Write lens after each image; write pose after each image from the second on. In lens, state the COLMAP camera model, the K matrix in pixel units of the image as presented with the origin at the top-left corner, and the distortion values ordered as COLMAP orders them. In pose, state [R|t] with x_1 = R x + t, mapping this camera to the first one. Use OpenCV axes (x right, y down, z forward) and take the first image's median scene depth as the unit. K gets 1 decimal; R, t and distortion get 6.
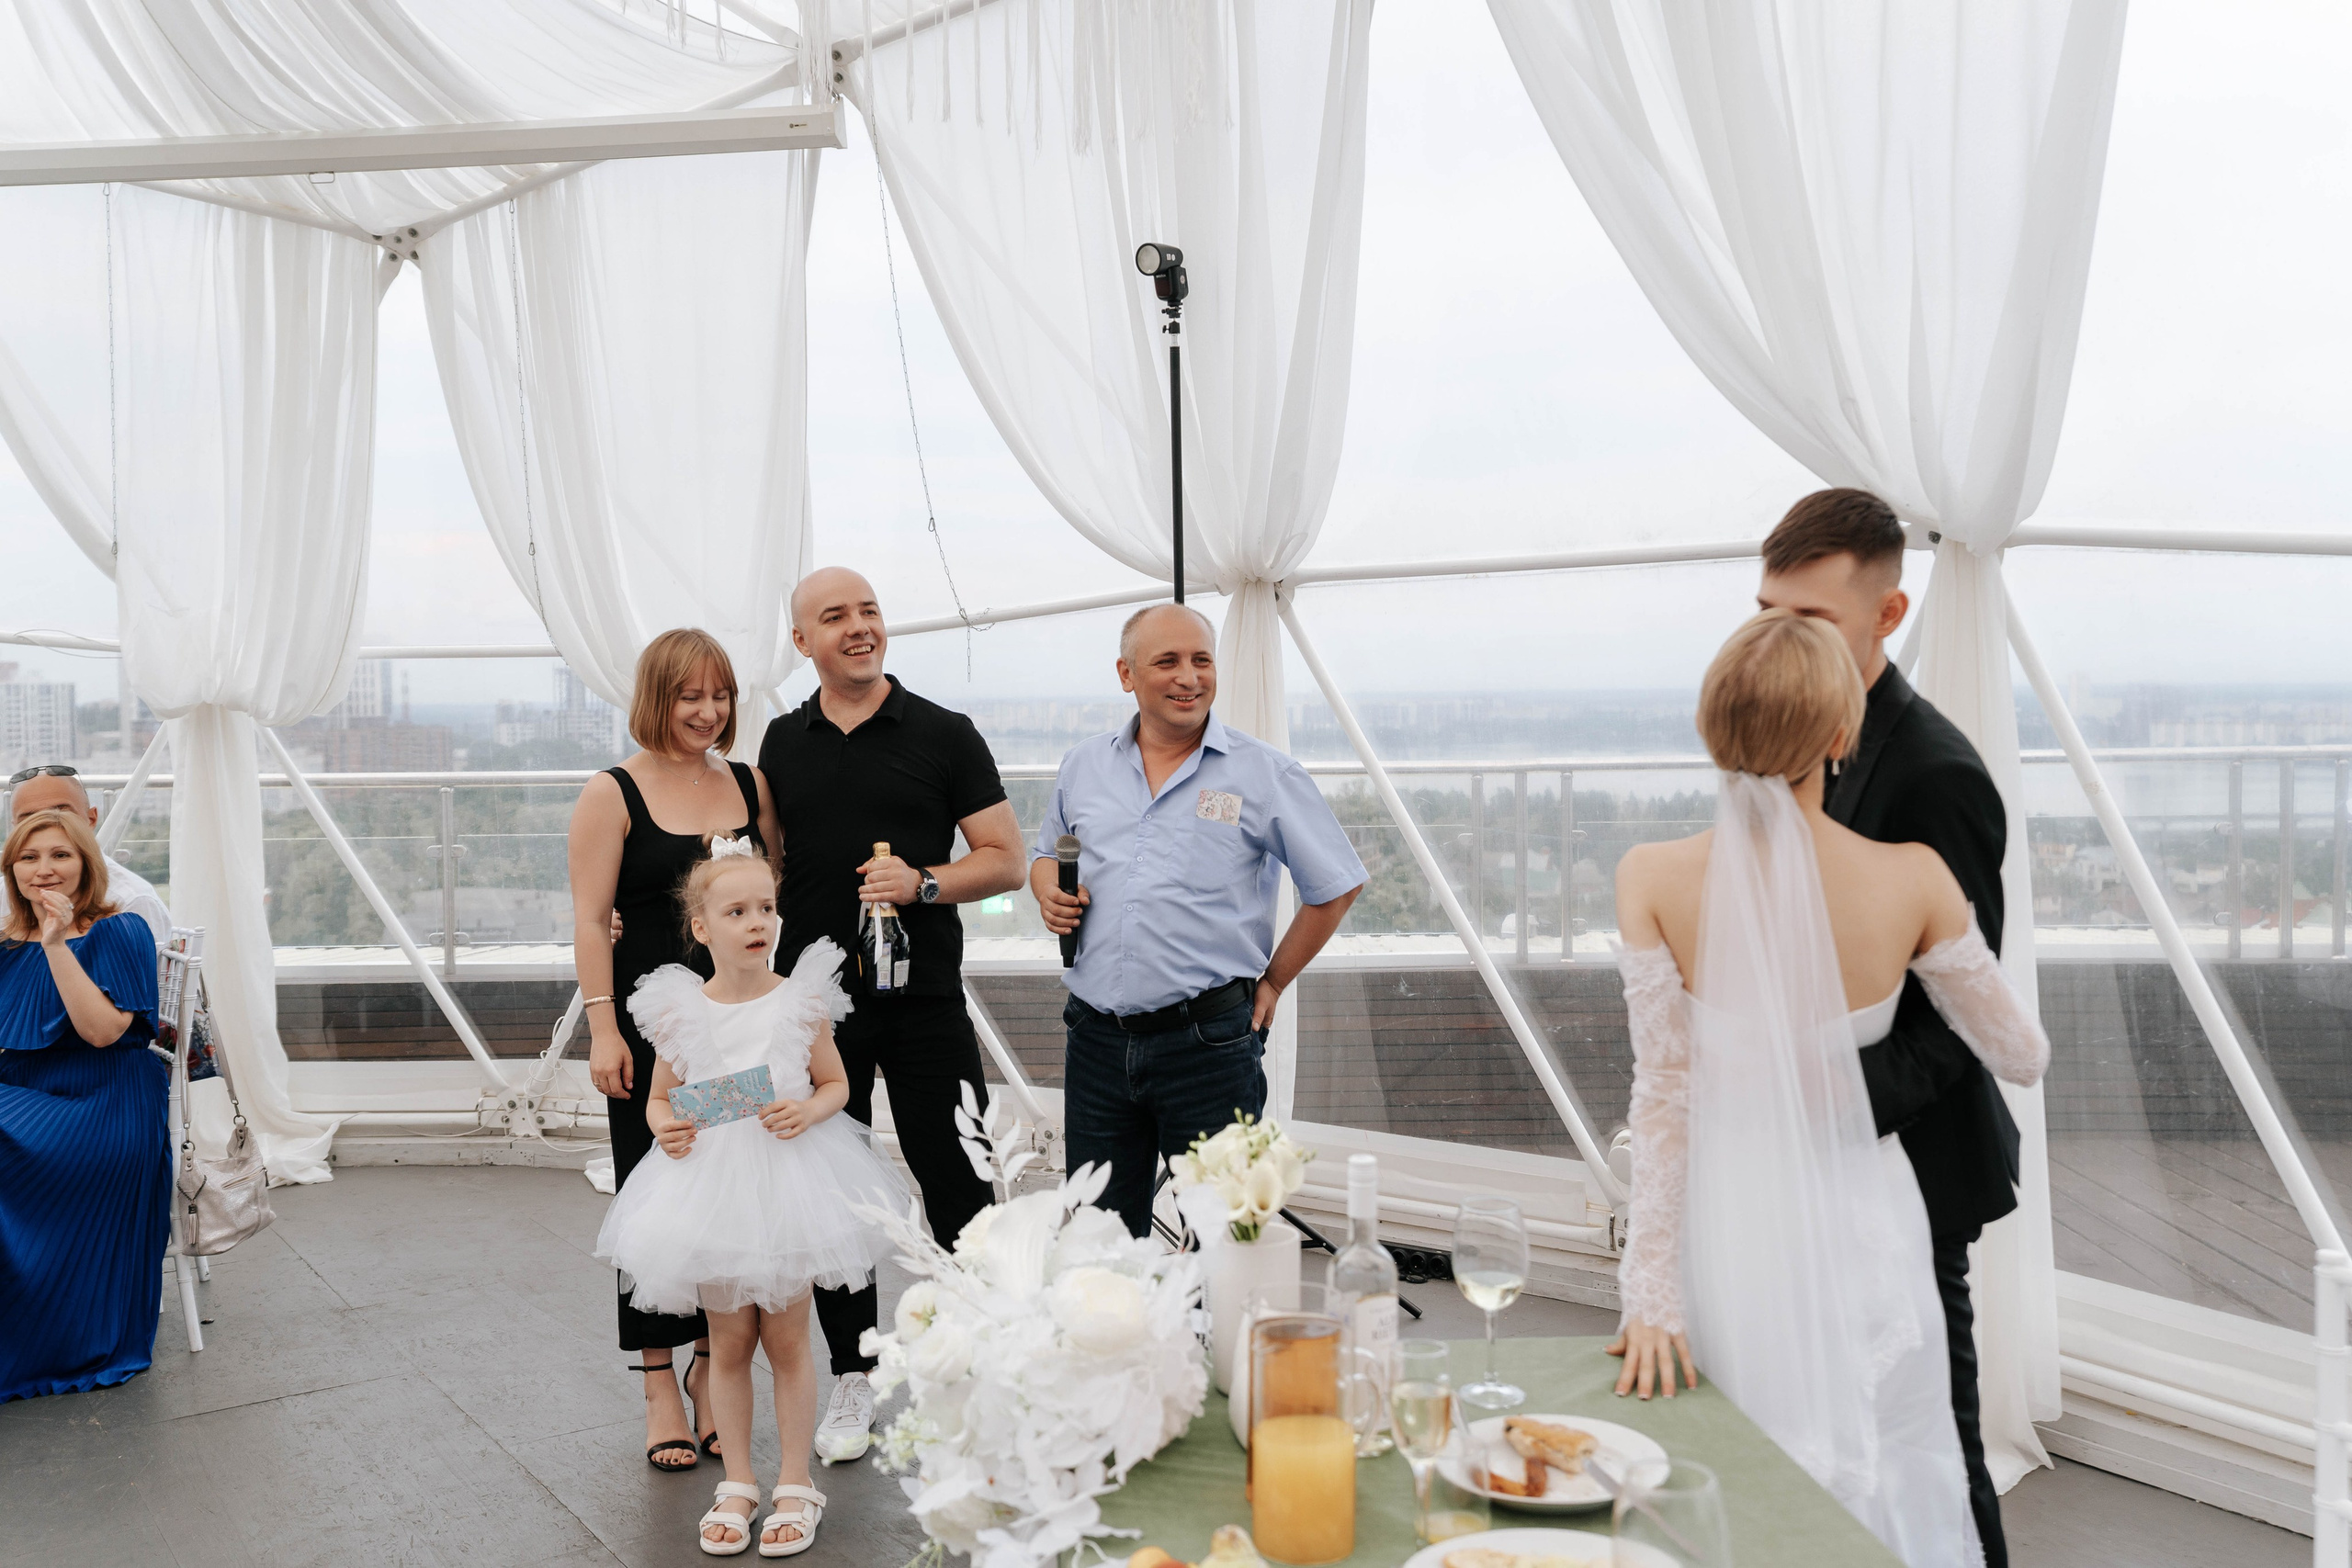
lens RADIAL K [[2302.4, 0, 1176.0], [0, 2302.4, 784.0], [0, 0, 1]] dist [0.073986, 0.029978]
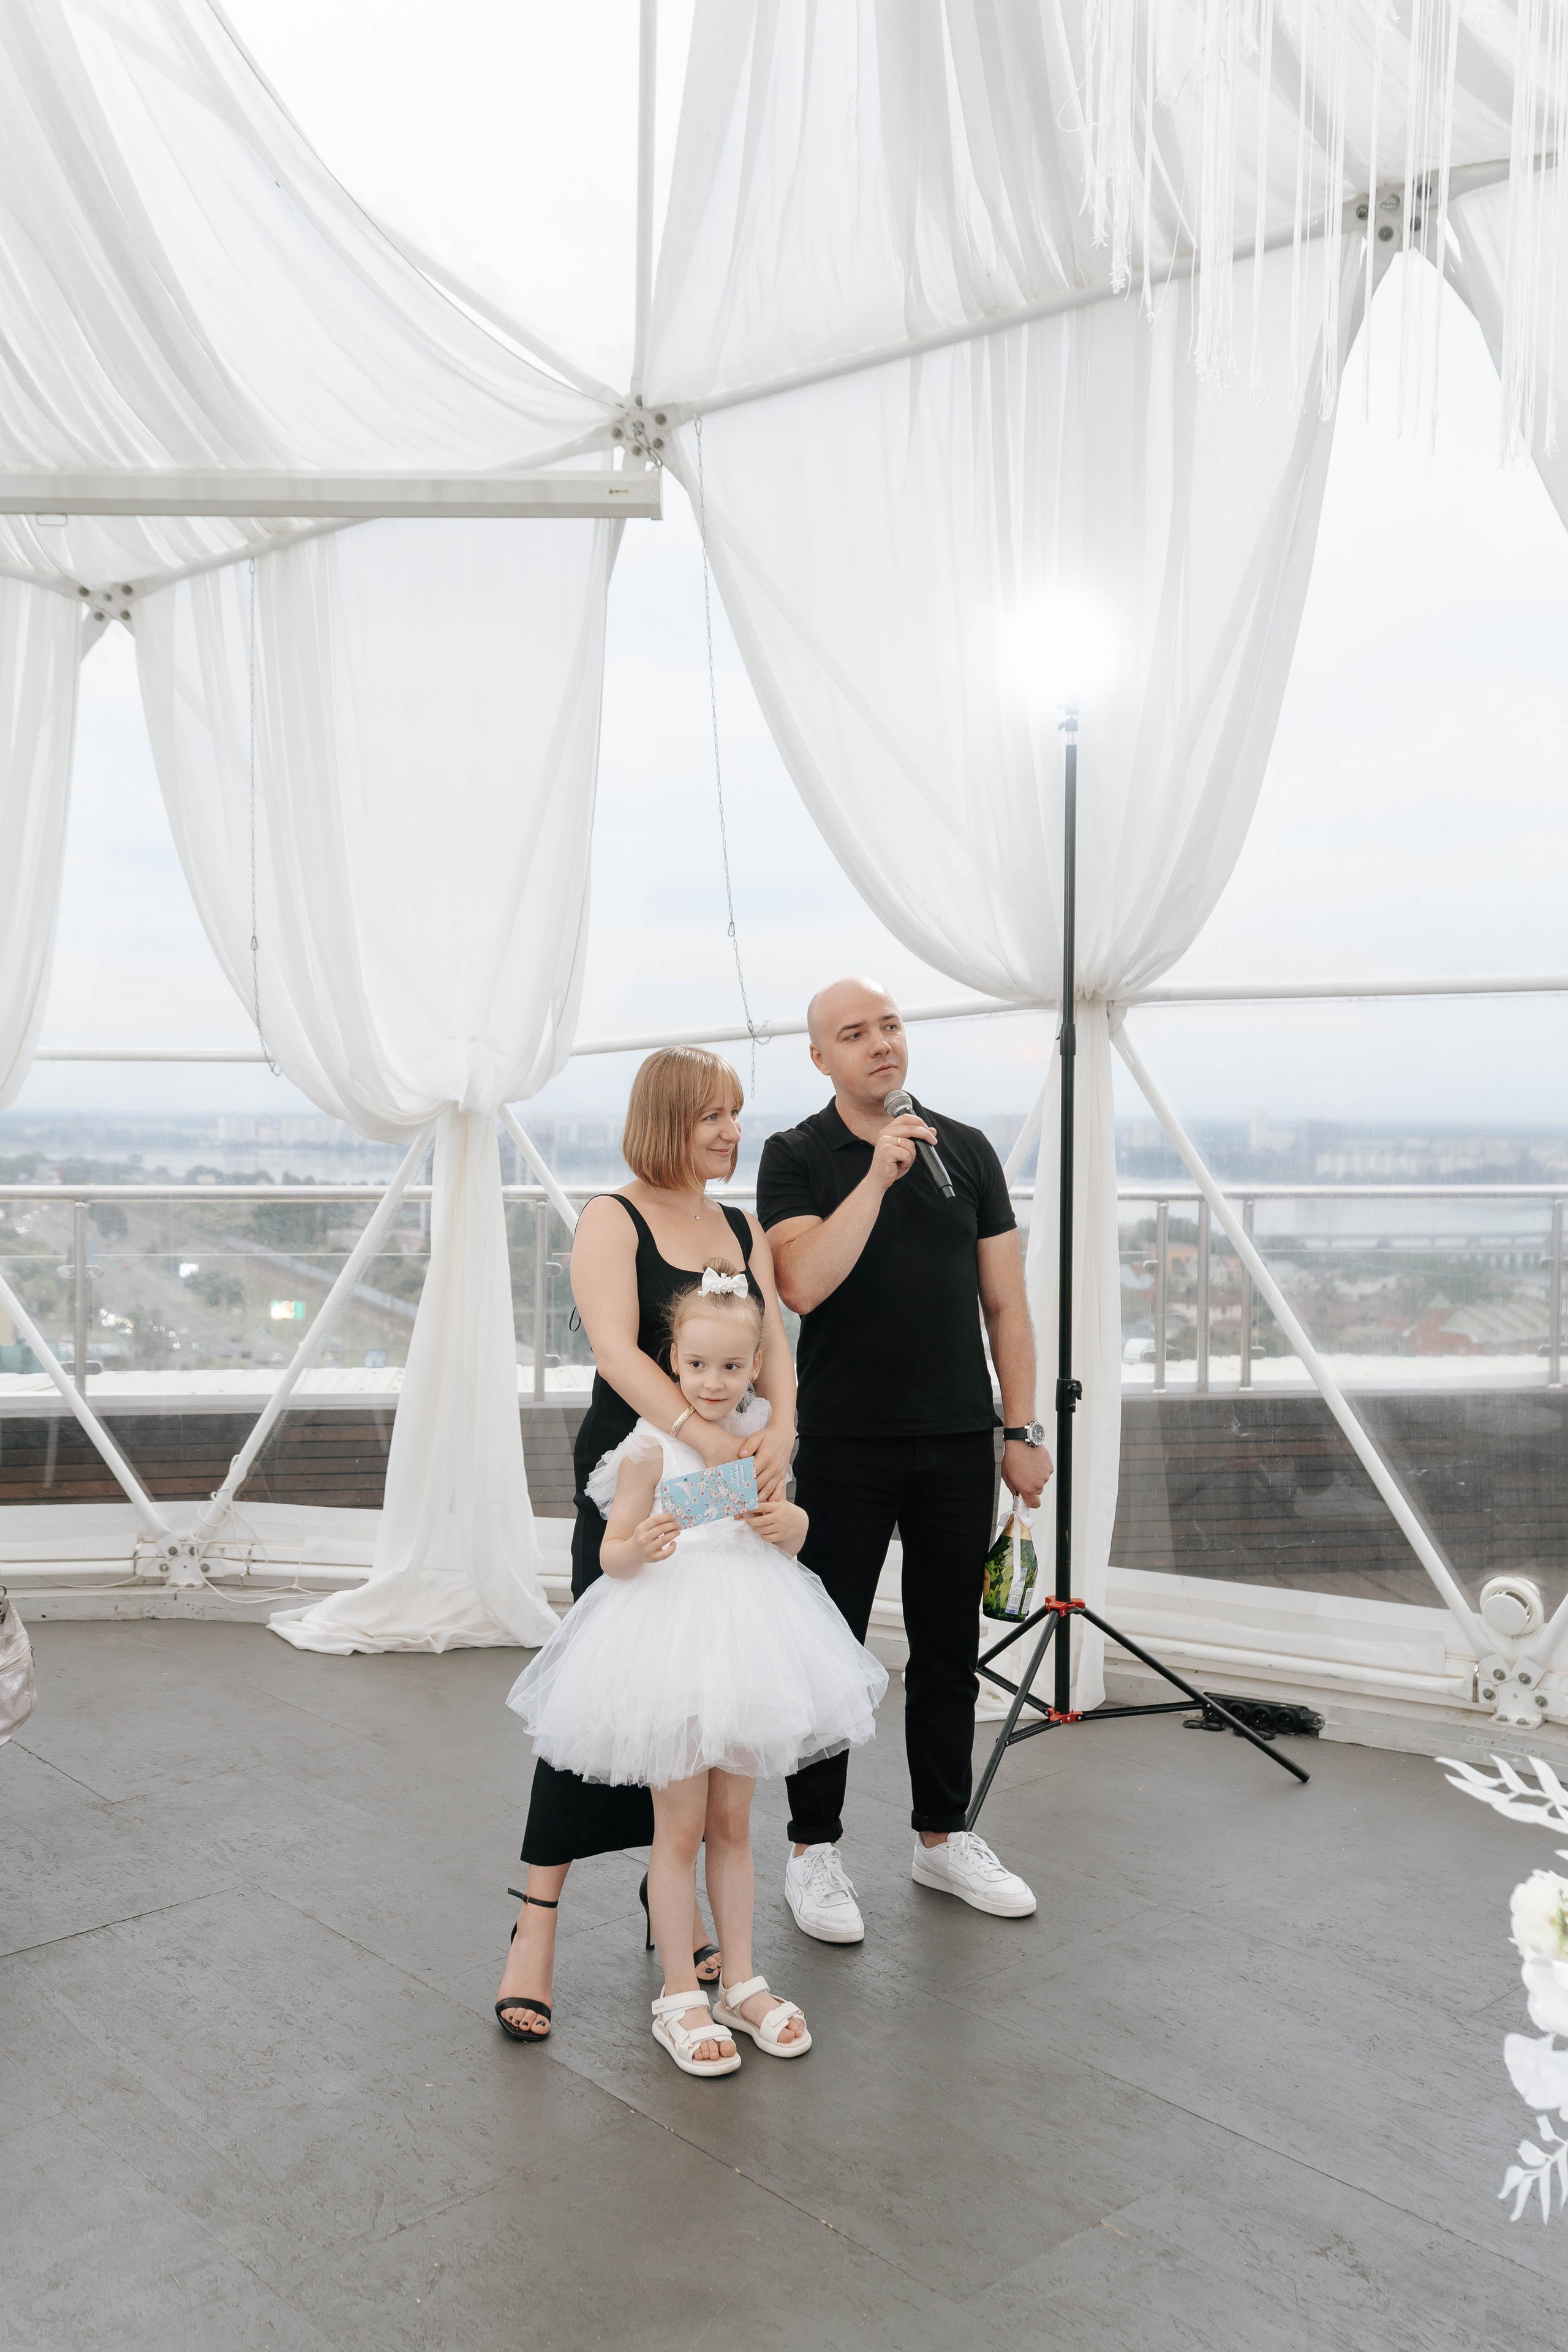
lens RADIAL K [[2120.2, 0, 784.3], [0, 2120.2, 1165.3], [0, 0, 1]] dist [0.063887, 0.005144]
pose [[0.985942, 0.014645, 0.166447, -0.214873], [-0.012120, 0.999796, -0.016177, -0.003390], [-0.166650, 0.013932, 0.985918, 0.144877]]
